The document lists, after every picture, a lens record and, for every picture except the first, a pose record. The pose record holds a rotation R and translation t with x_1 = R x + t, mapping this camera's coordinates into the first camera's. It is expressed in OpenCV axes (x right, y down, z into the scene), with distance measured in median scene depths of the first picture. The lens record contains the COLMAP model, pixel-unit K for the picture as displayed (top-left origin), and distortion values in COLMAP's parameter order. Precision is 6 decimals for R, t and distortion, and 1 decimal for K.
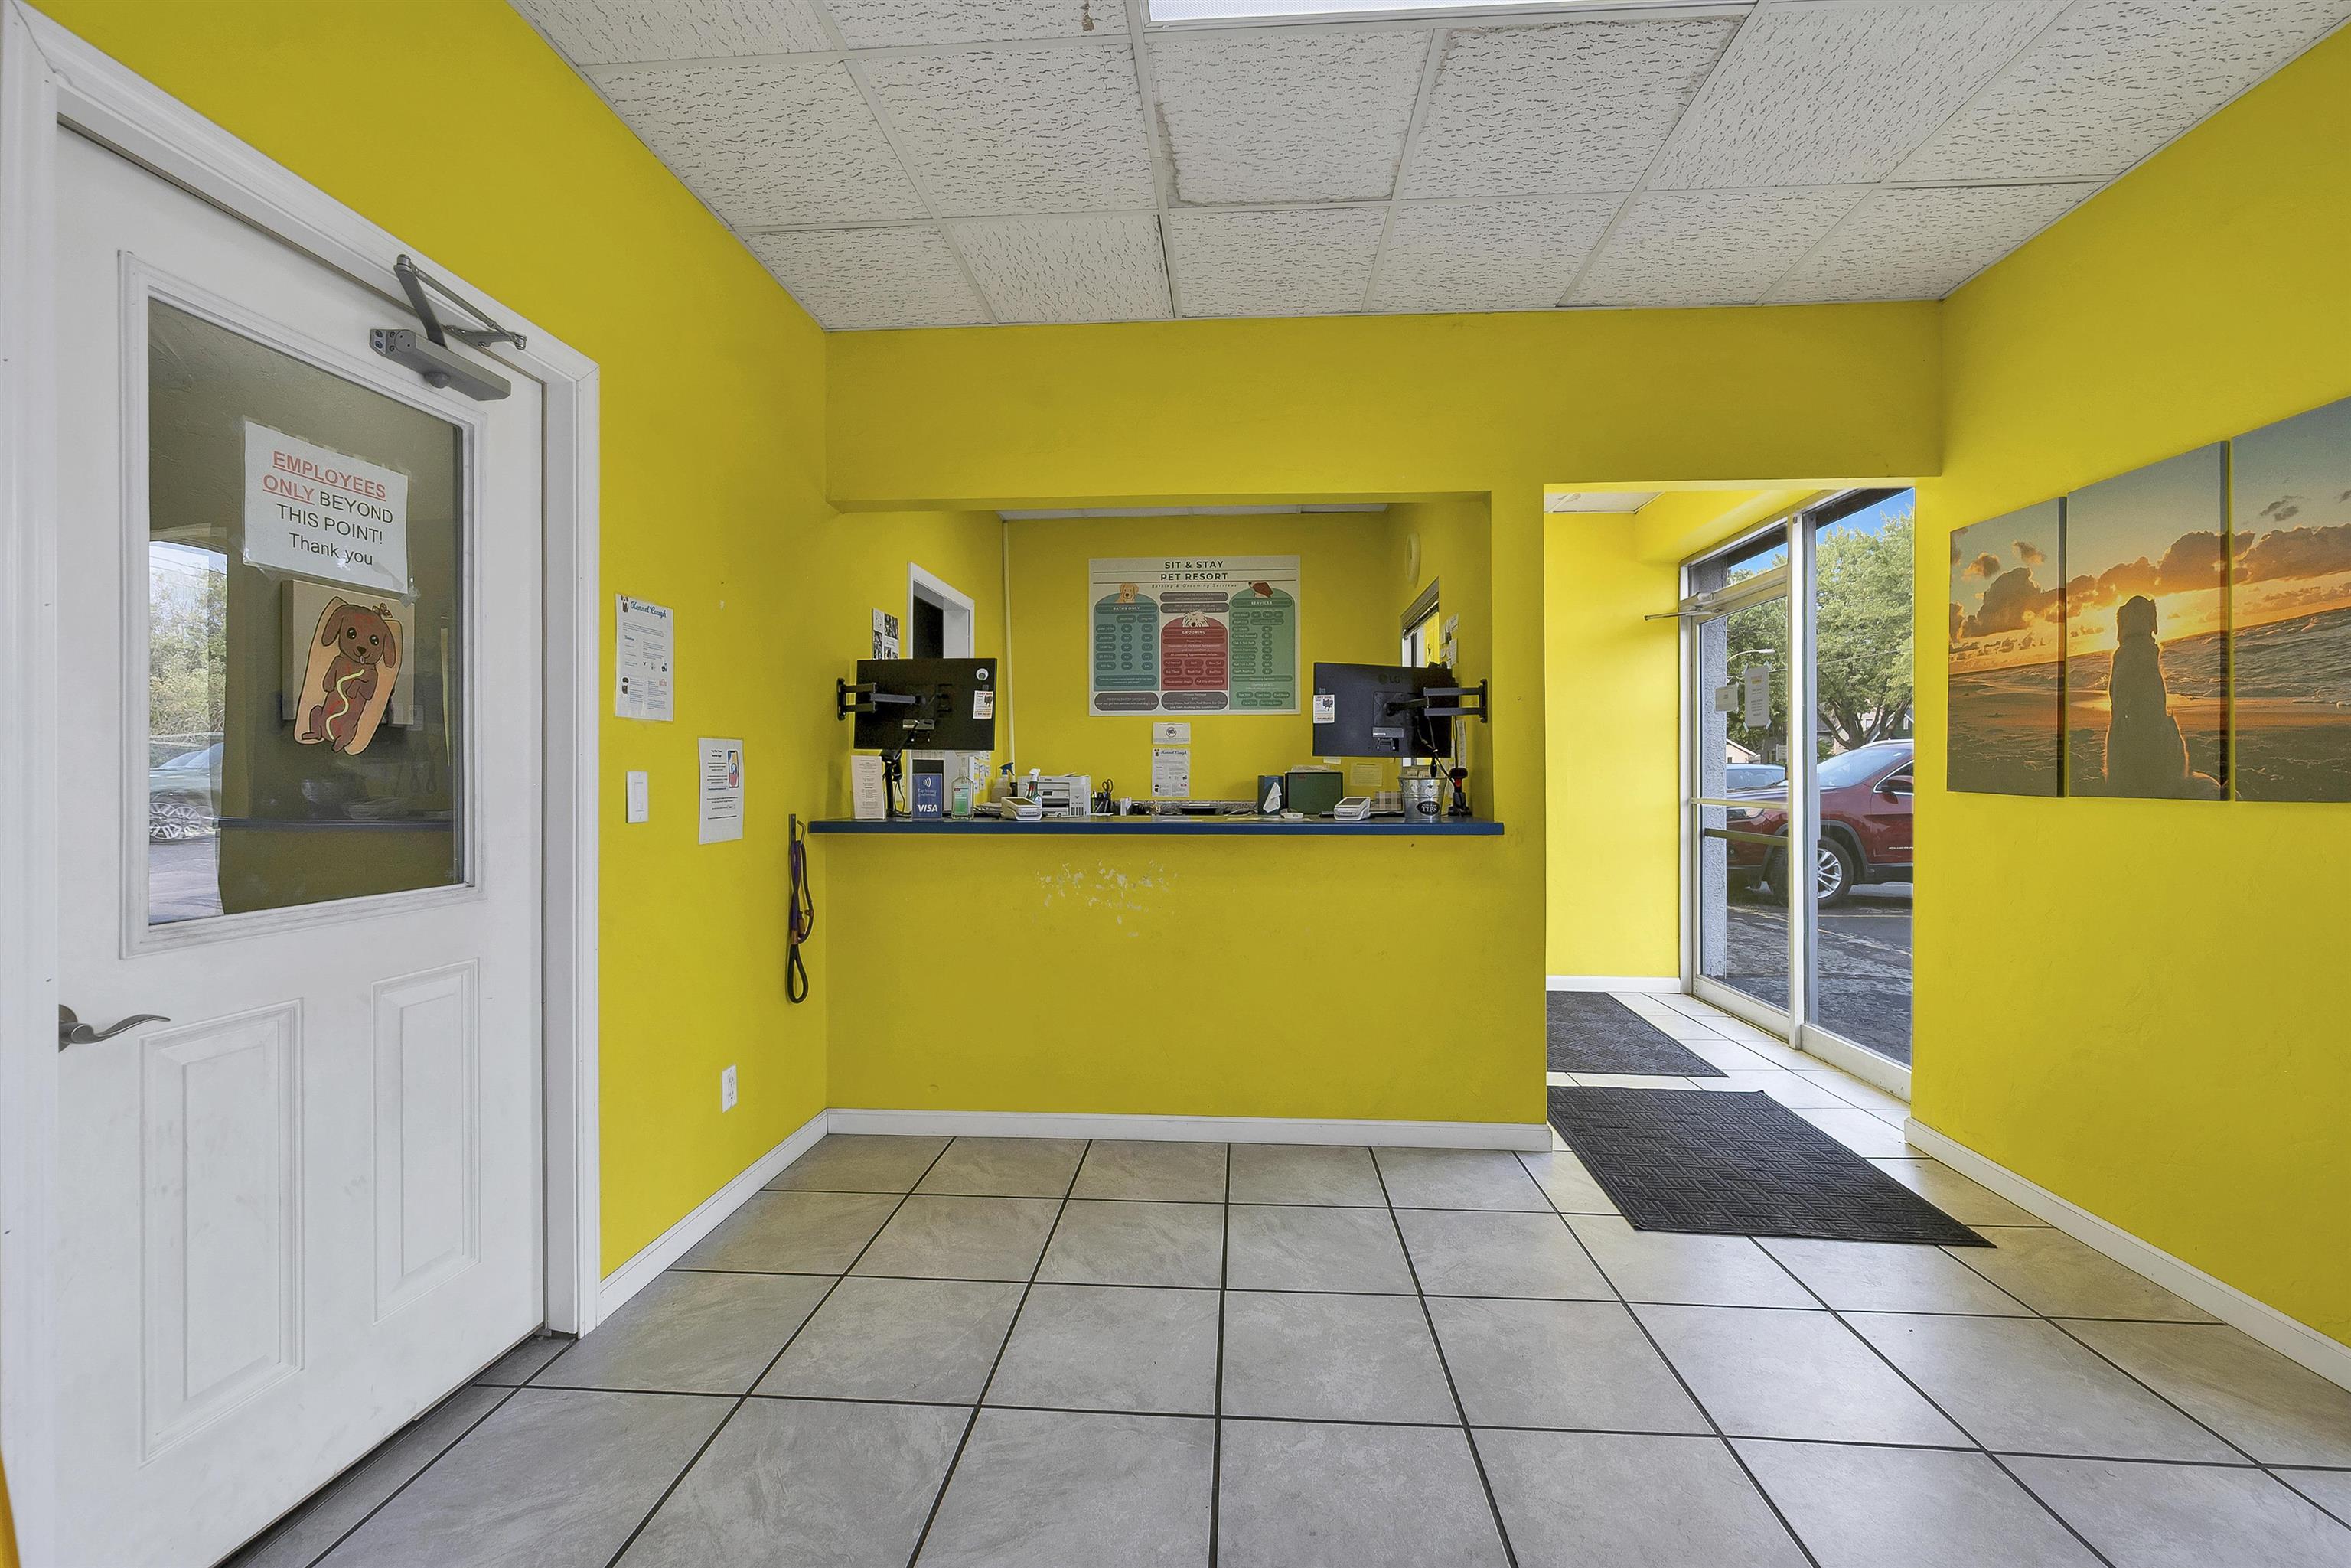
lens RADIAL K [[967.6, 0, 1180.8], [0, 967.6, 780.3], [0, 0, 1]] dist [-0.000112, -0.000276]
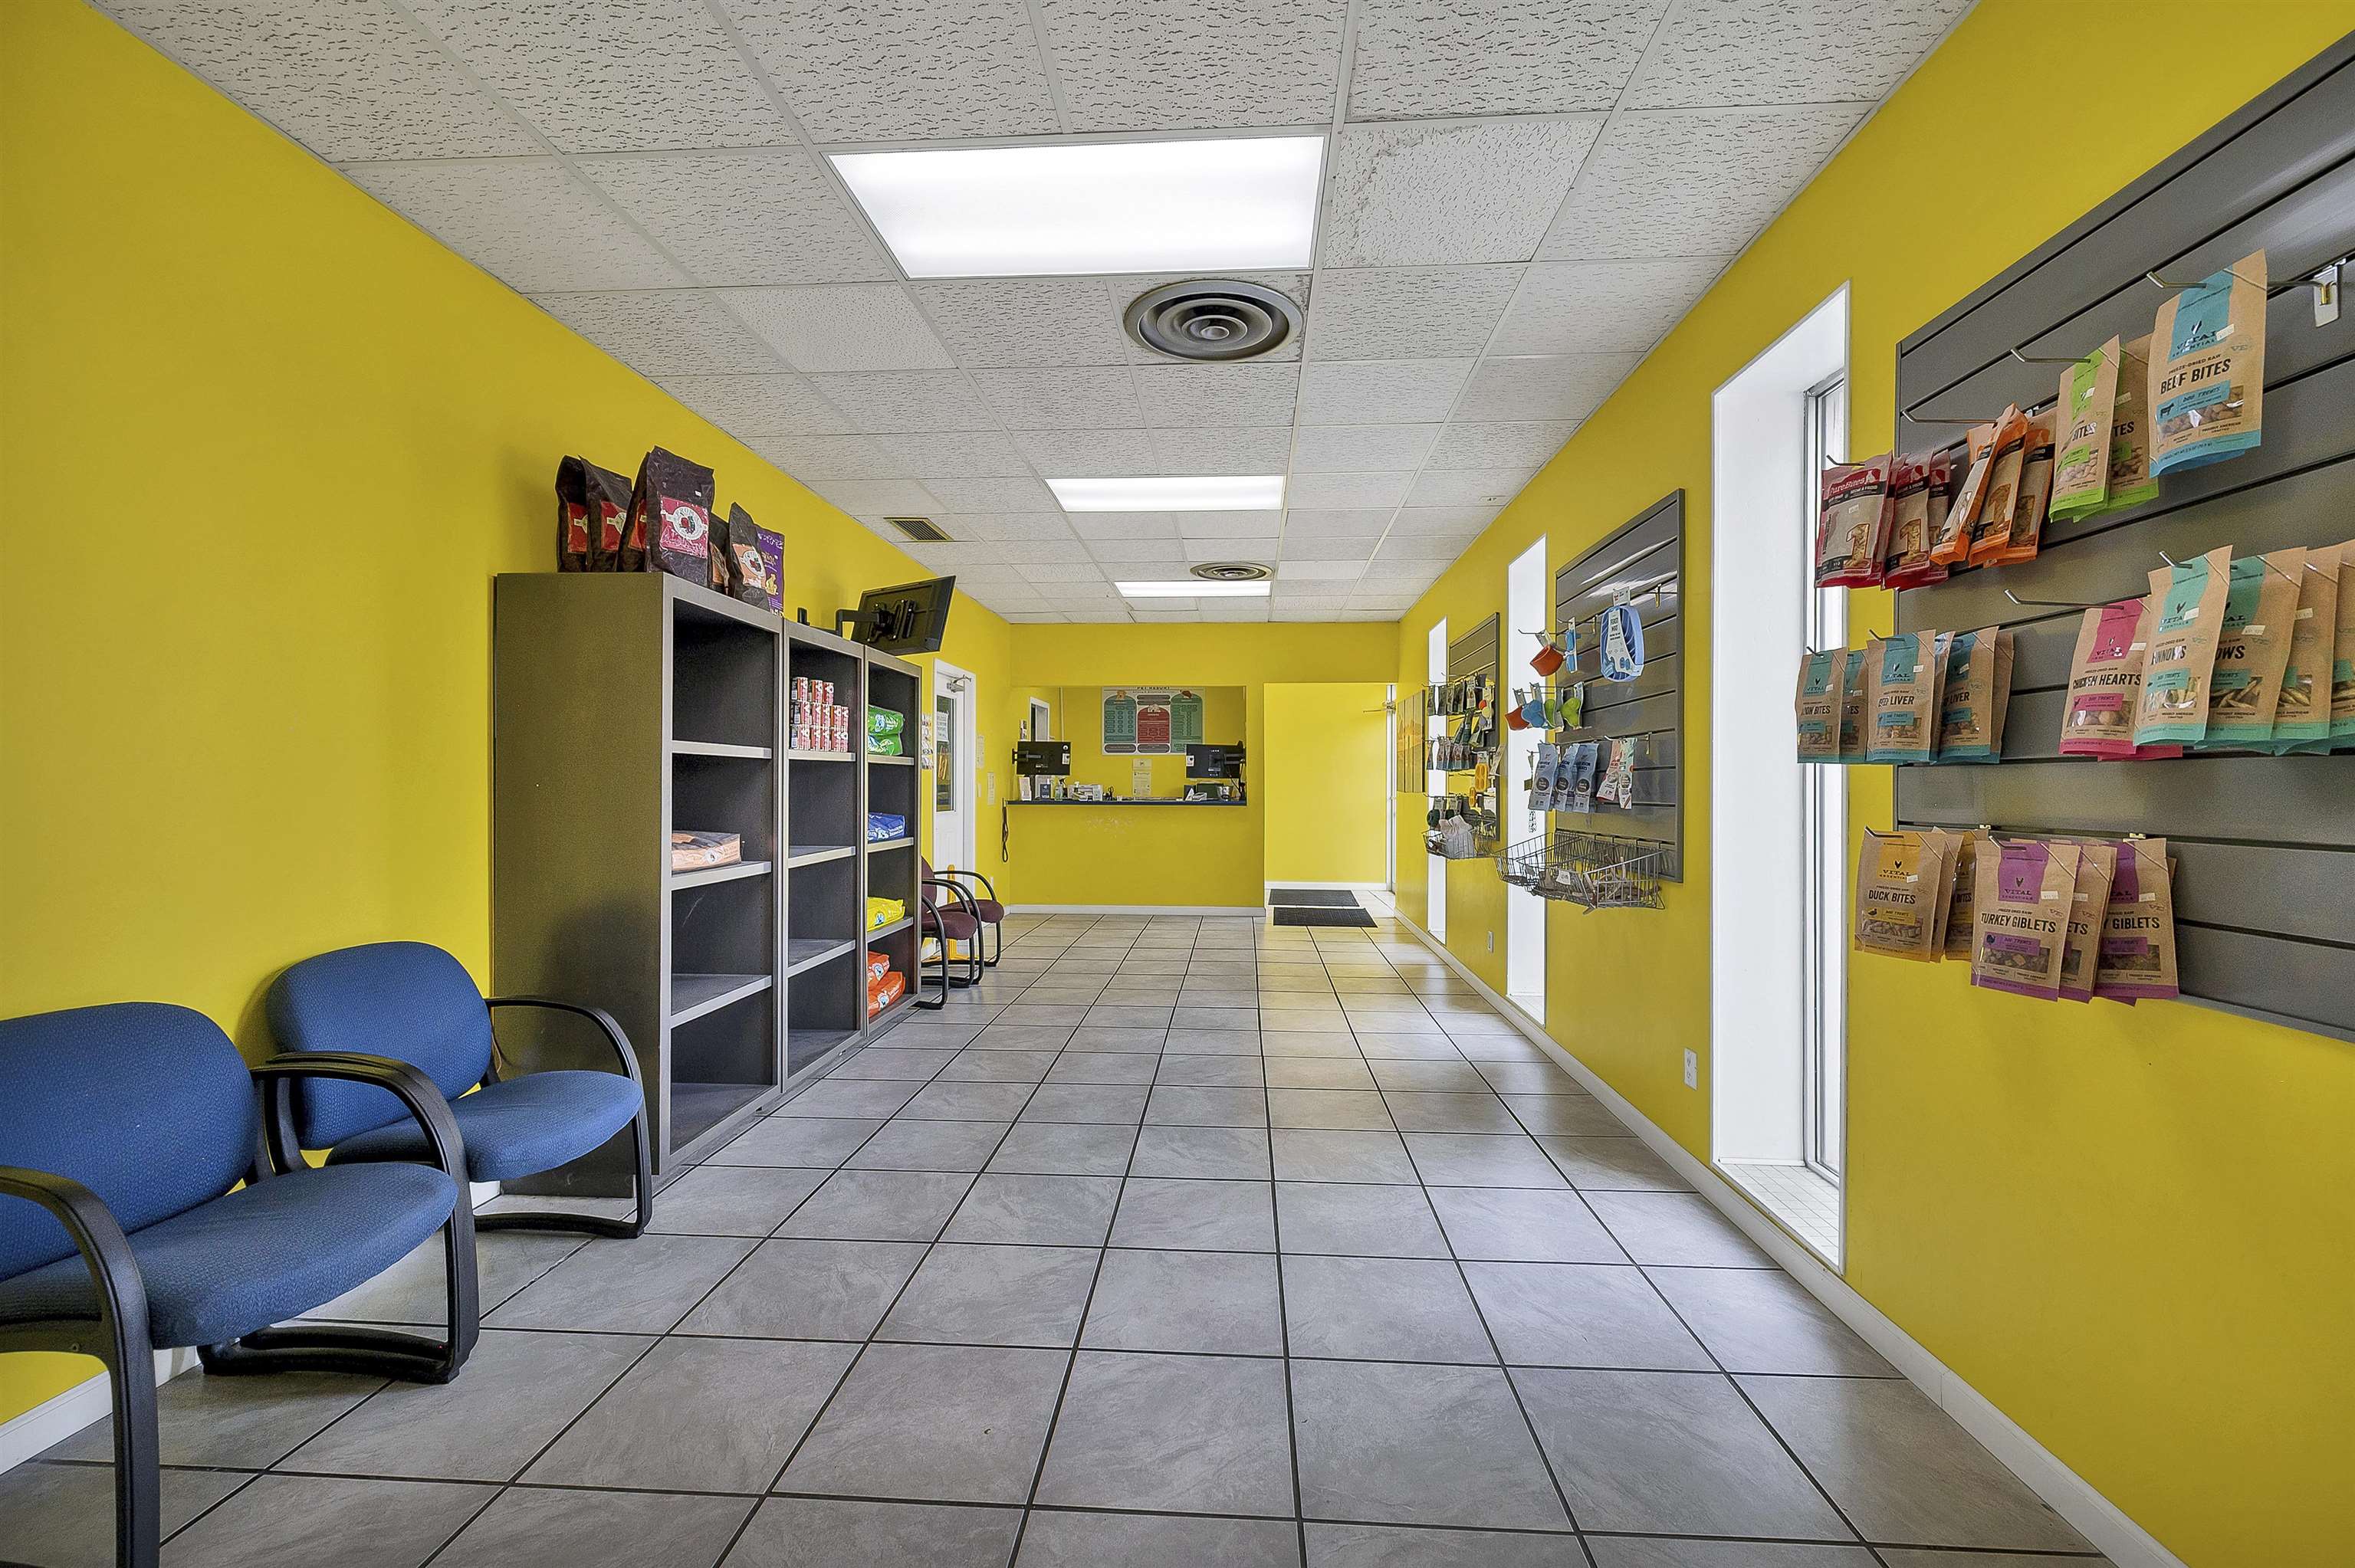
lens RADIAL K [[969.1, 0, 1182.8], [0, 969.1, 780.3], [0, 0, 1]] dist [-0.000112, -0.000276]
pose [[0.999995, 0.003228, -0.000076, 0.121884], [-0.003229, 0.999959, -0.008407, 0.004366], [0.000049, 0.008407, 0.999965, -1.671878]]
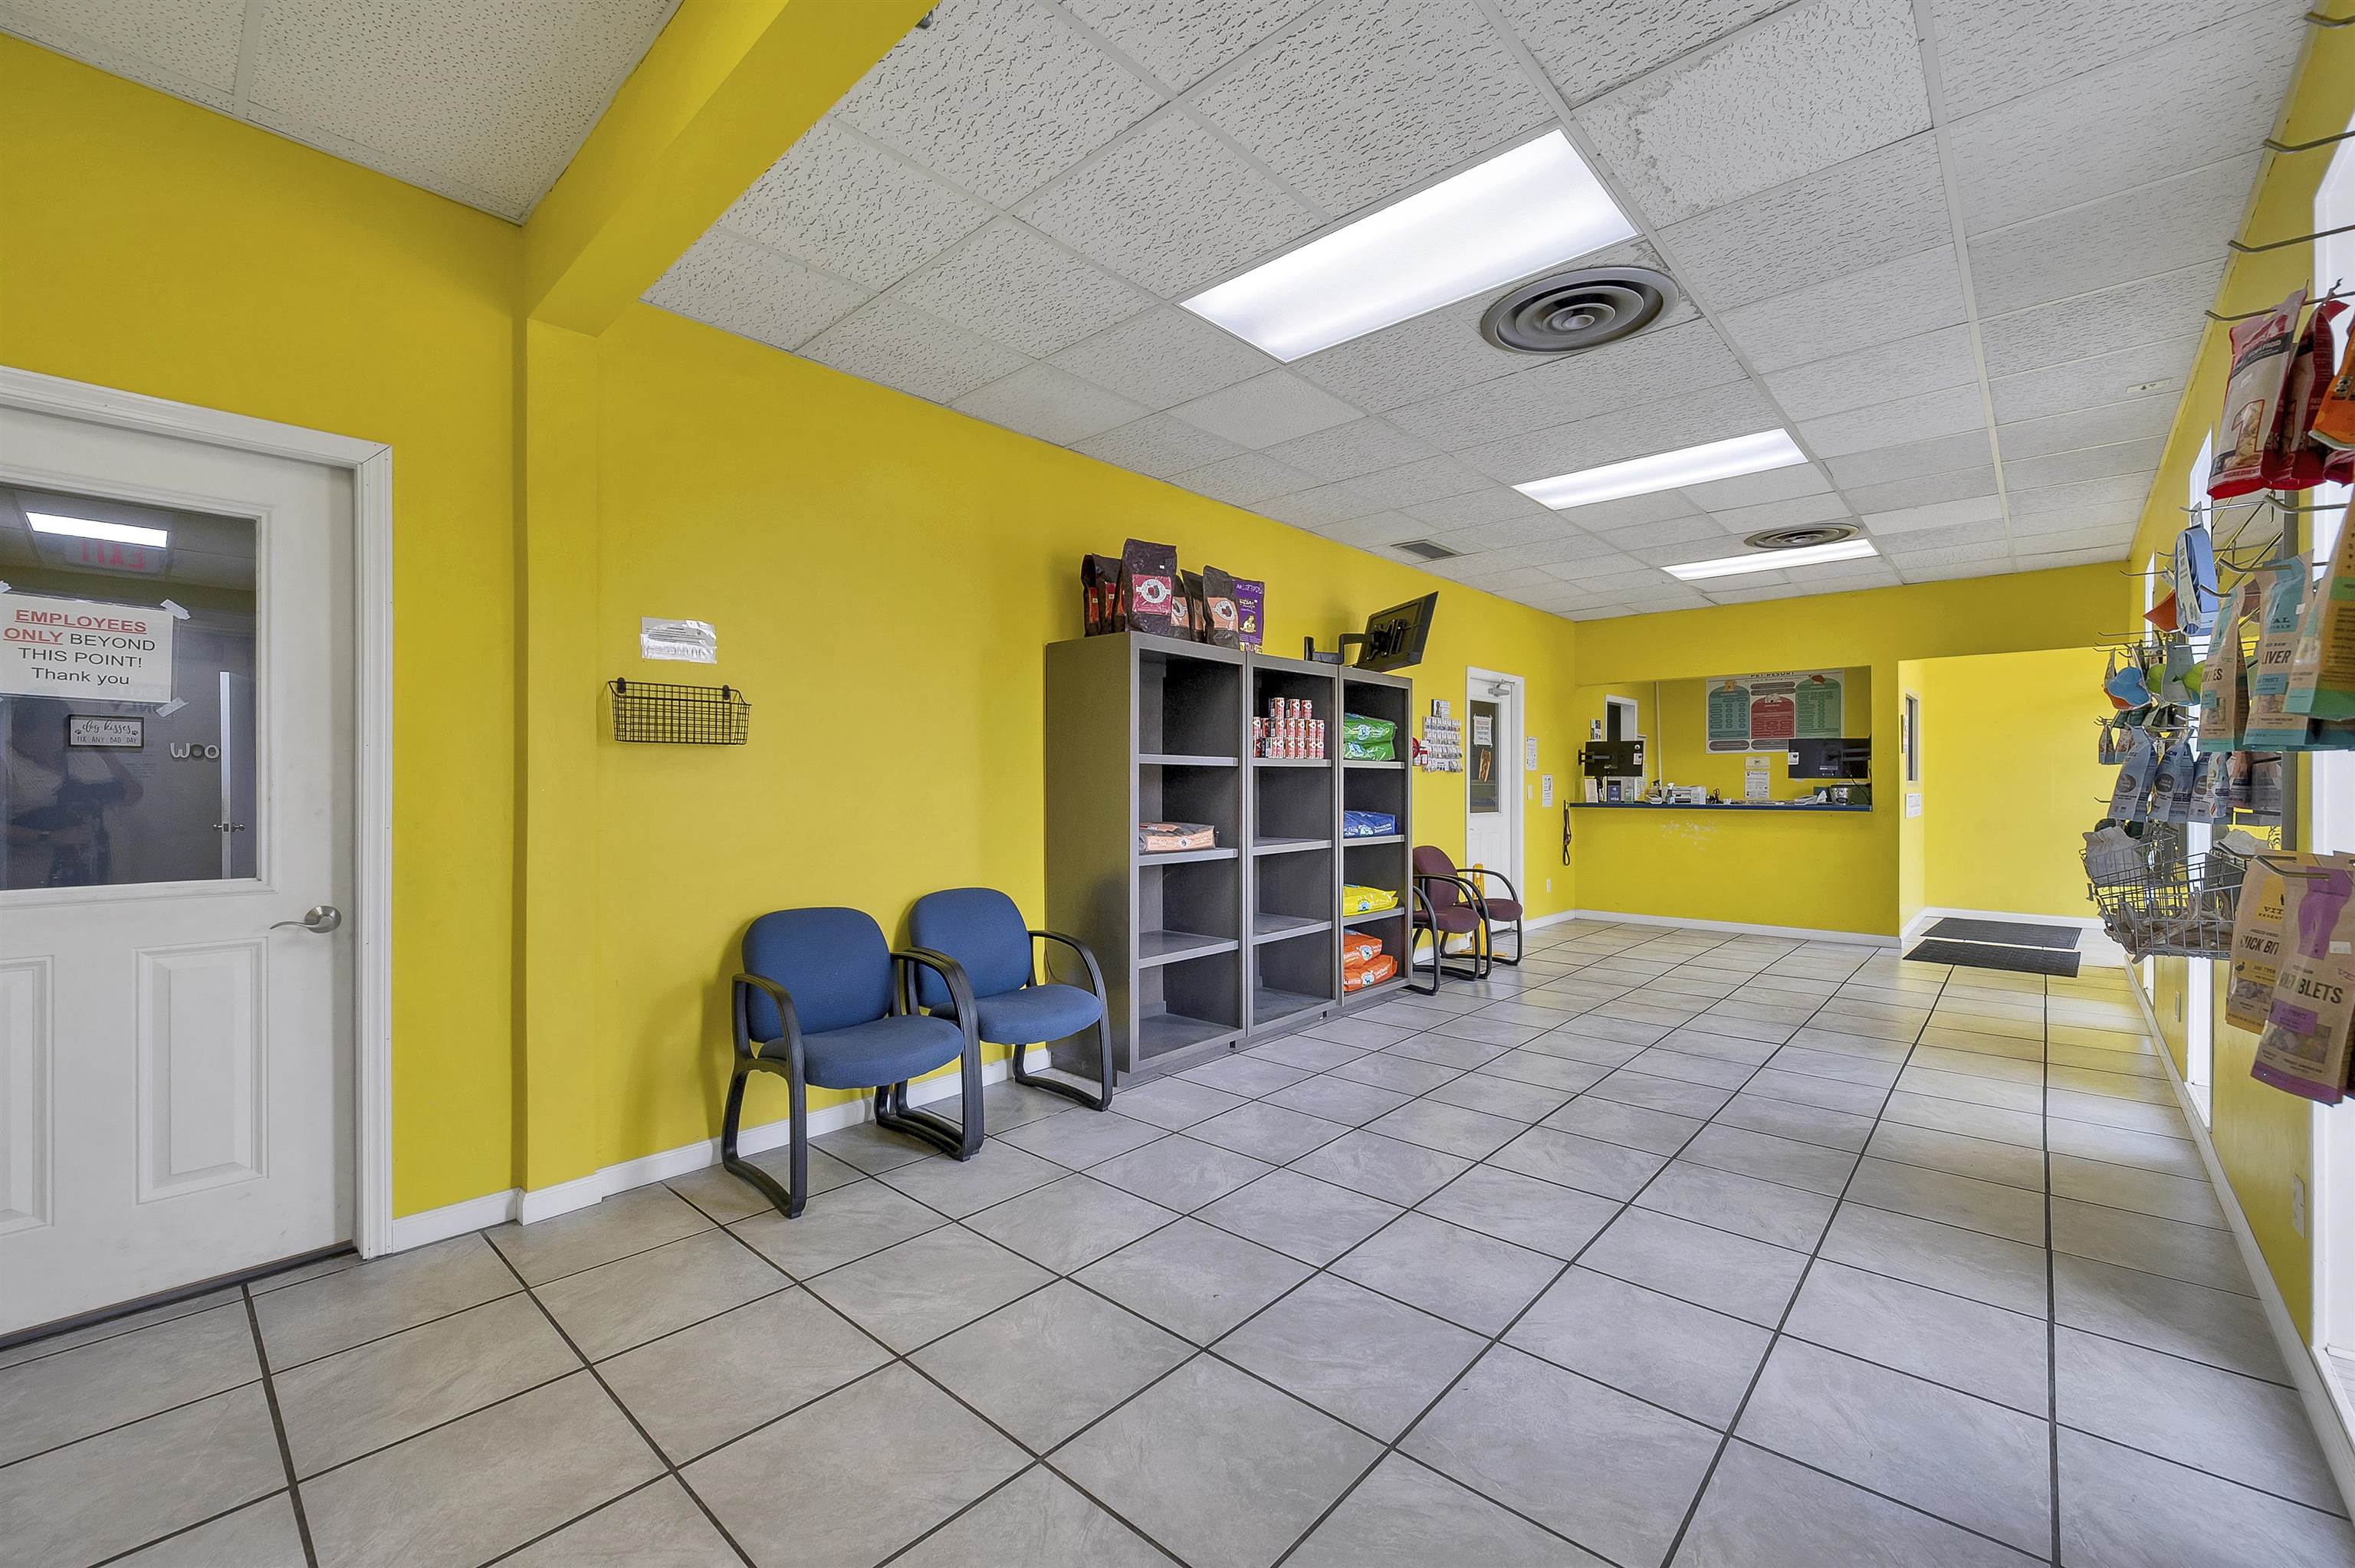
lens RADIAL K [[953.1, 0, 1177.5], [0, 953.1, 784.0], [0, 0, 1]] dist [0.000480, -0.000310]
pose [[0.779585, -0.001192, -0.626295, 0.412961], [-0.002606, 0.999983, -0.005148, 0.004505], [0.626291, 0.005646, 0.779569, -1.673407]]
